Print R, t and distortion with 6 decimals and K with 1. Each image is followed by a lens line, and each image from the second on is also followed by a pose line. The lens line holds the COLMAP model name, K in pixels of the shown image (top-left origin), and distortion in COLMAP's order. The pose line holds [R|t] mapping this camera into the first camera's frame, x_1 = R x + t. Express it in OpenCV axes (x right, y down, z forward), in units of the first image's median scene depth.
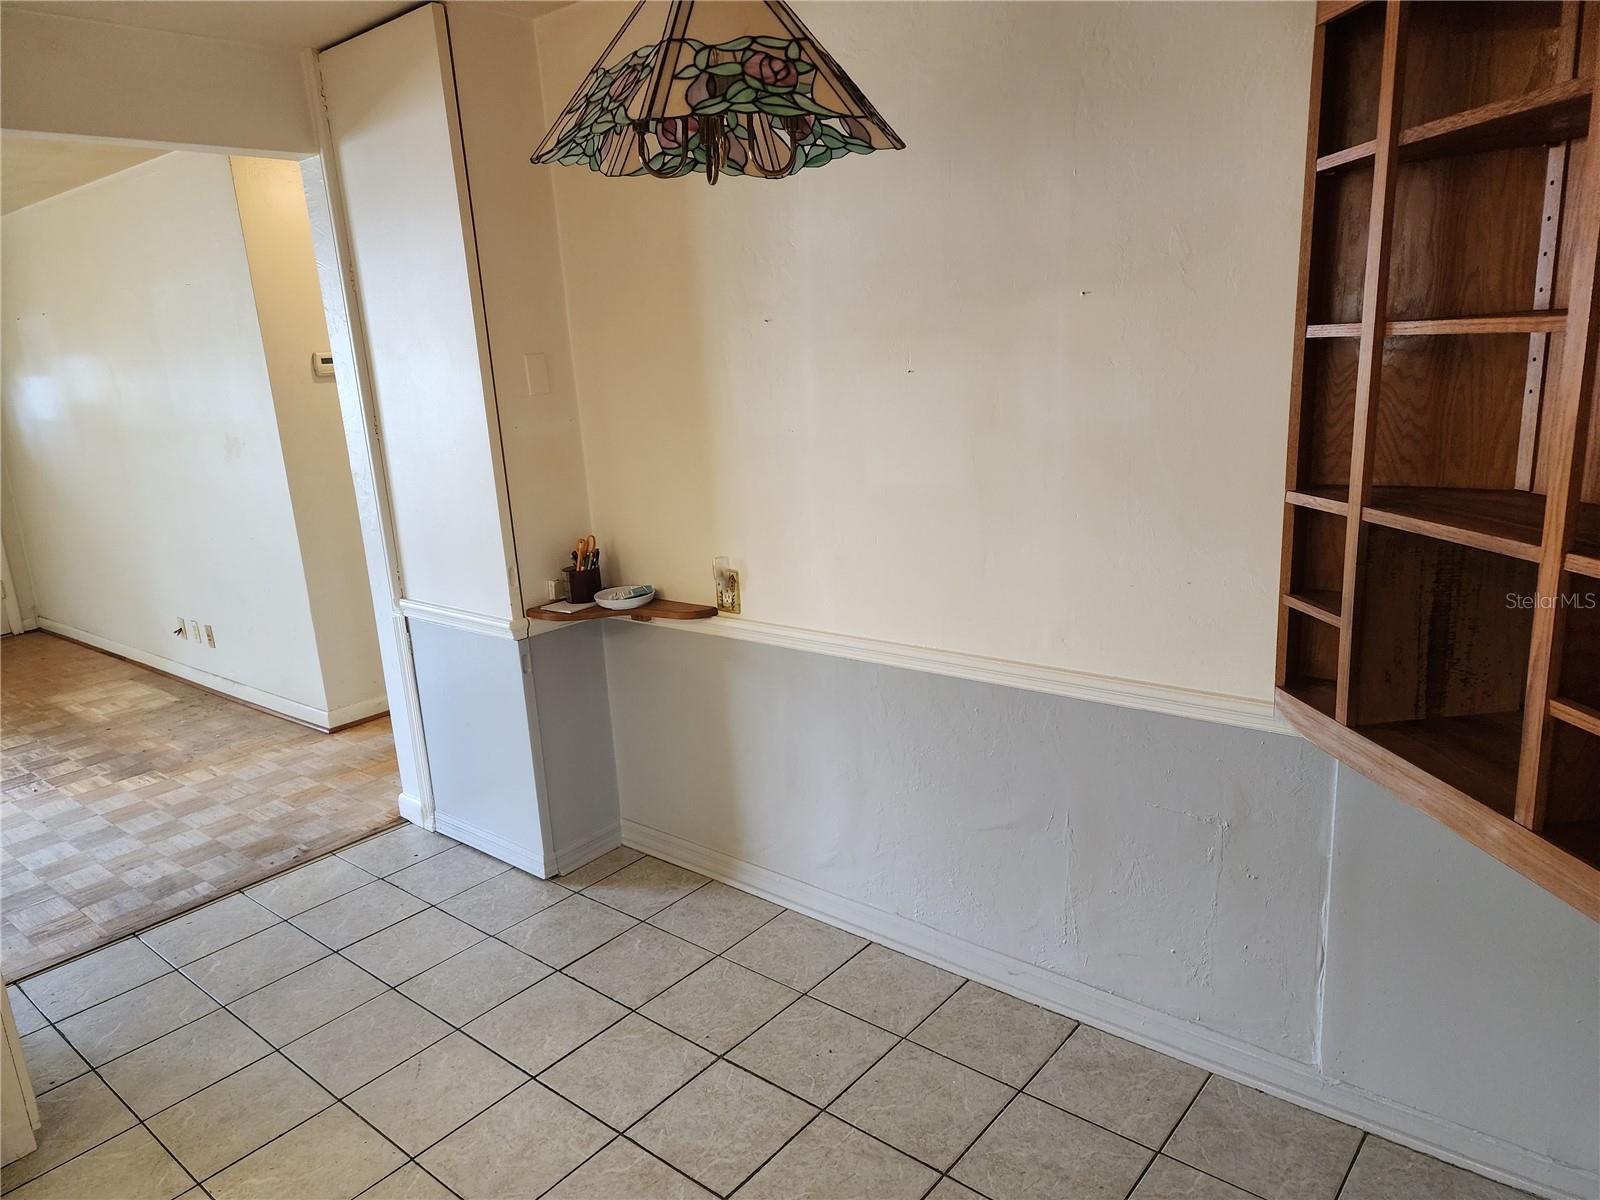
lens RADIAL K [[1066.6, 0, 789.9], [0, 1066.6, 604.1], [0, 0, 1]] dist [0.075328, -0.066625]
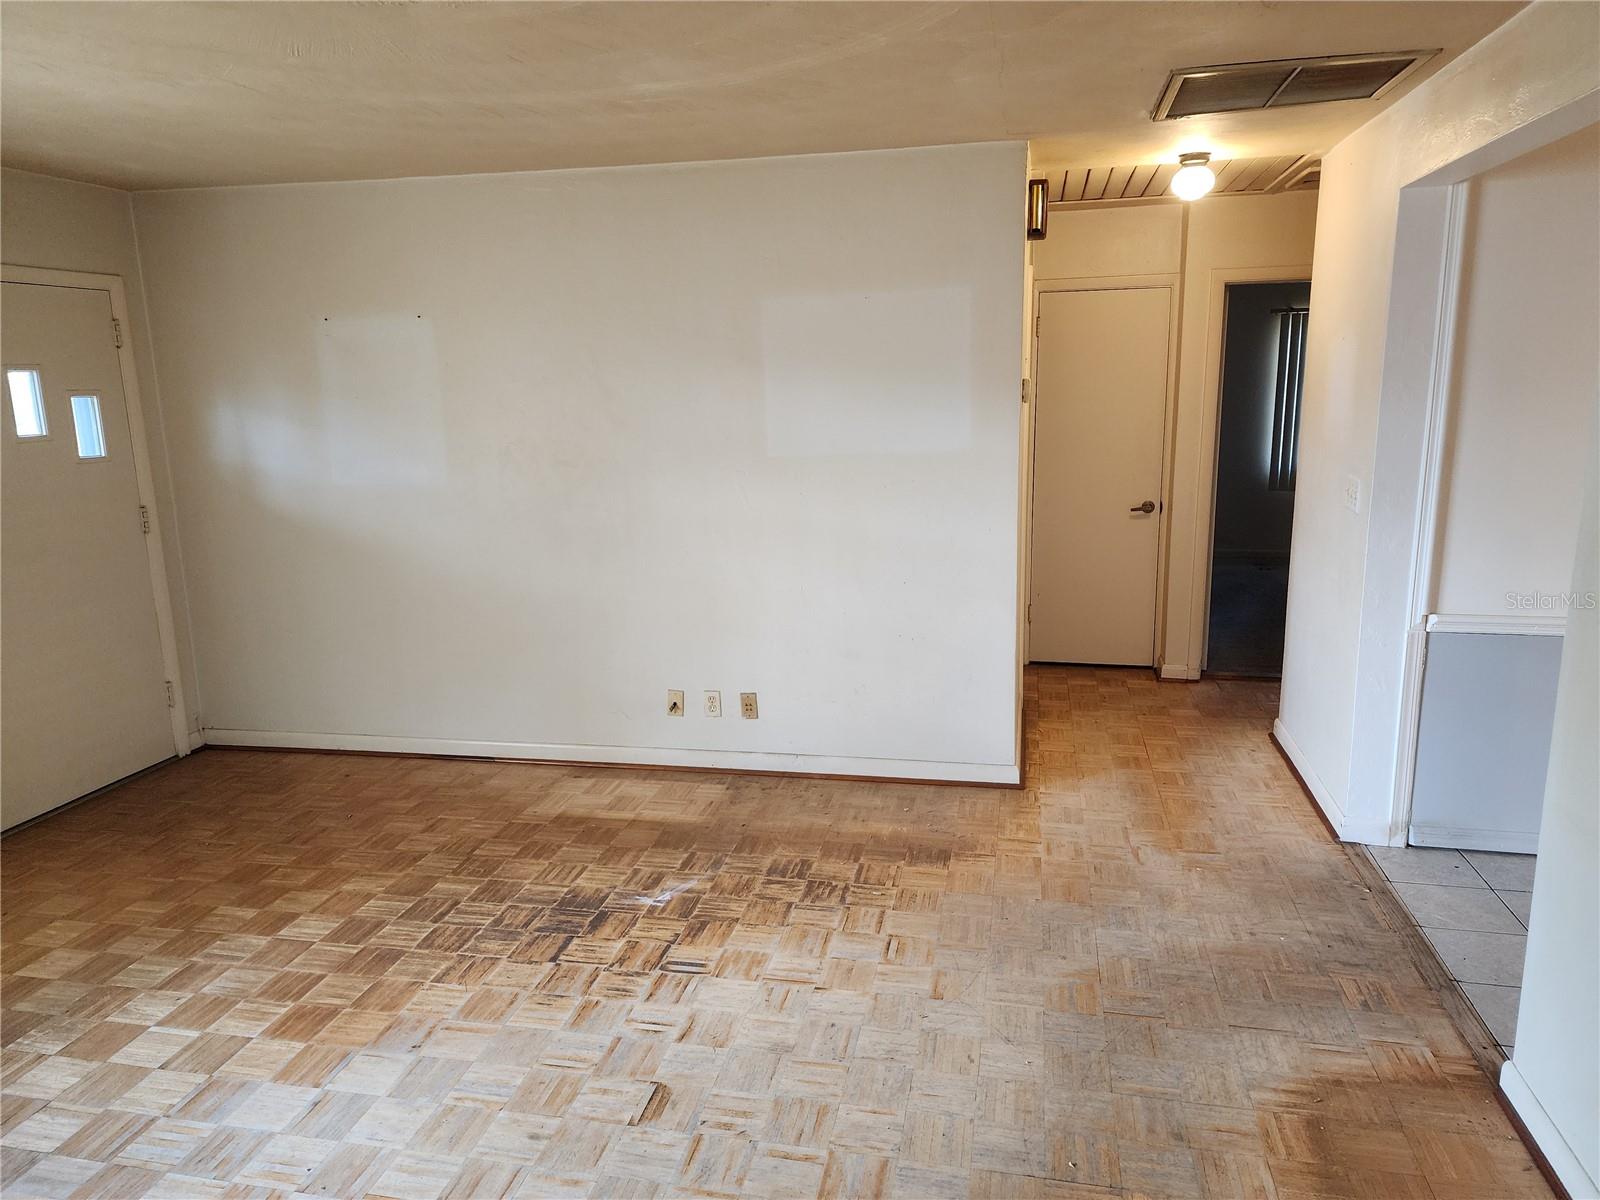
lens RADIAL K [[1066.6, 0, 802.7], [0, 1066.6, 597.3], [0, 0, 1]] dist [0.075328, -0.066625]
pose [[0.884977, -0.057140, 0.462115, -1.498182], [0.084422, 0.995684, -0.038558, -0.031754], [-0.457917, 0.073136, 0.885981, 0.411151]]
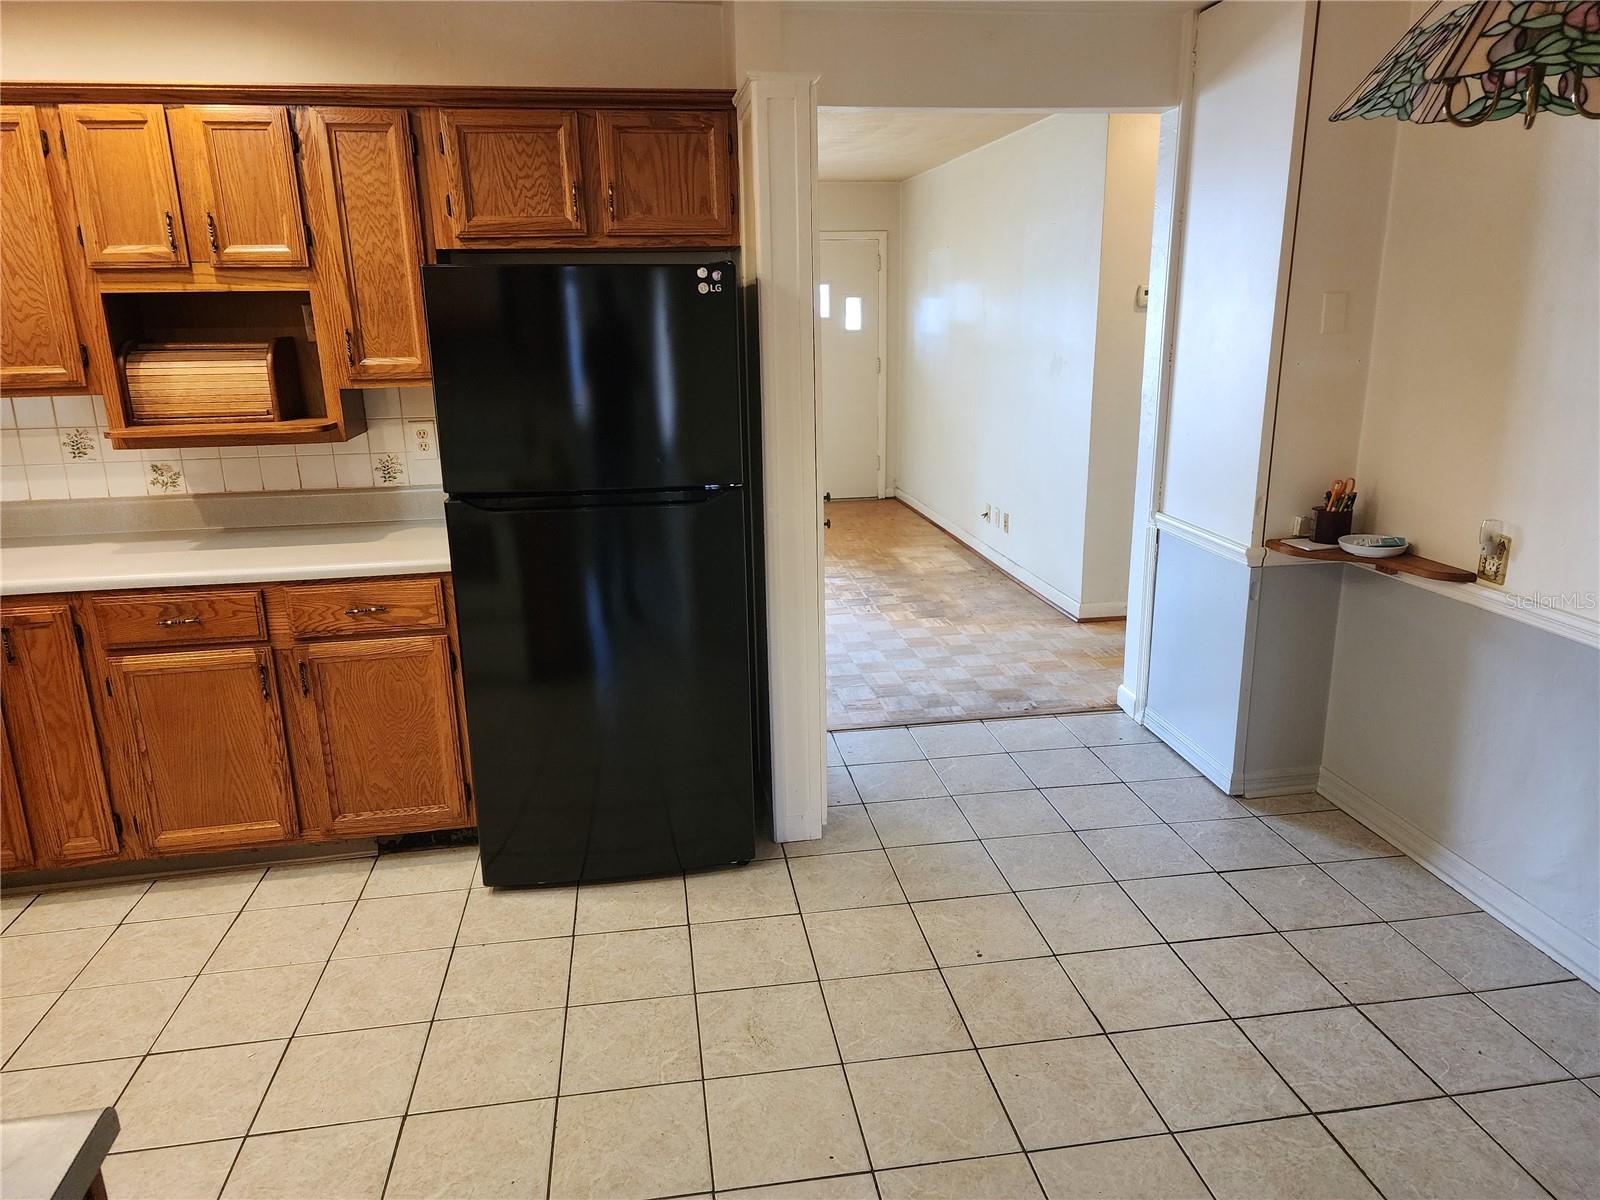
lens RADIAL K [[1066.6, 0, 799.6], [0, 1066.6, 585.5], [0, 0, 1]] dist [0.075328, -0.066625]
pose [[0.752663, 0.211424, -0.623536, 0.076305], [-0.183477, 0.976877, 0.109760, 0.016664], [0.632324, 0.031792, 0.774051, -0.097290]]
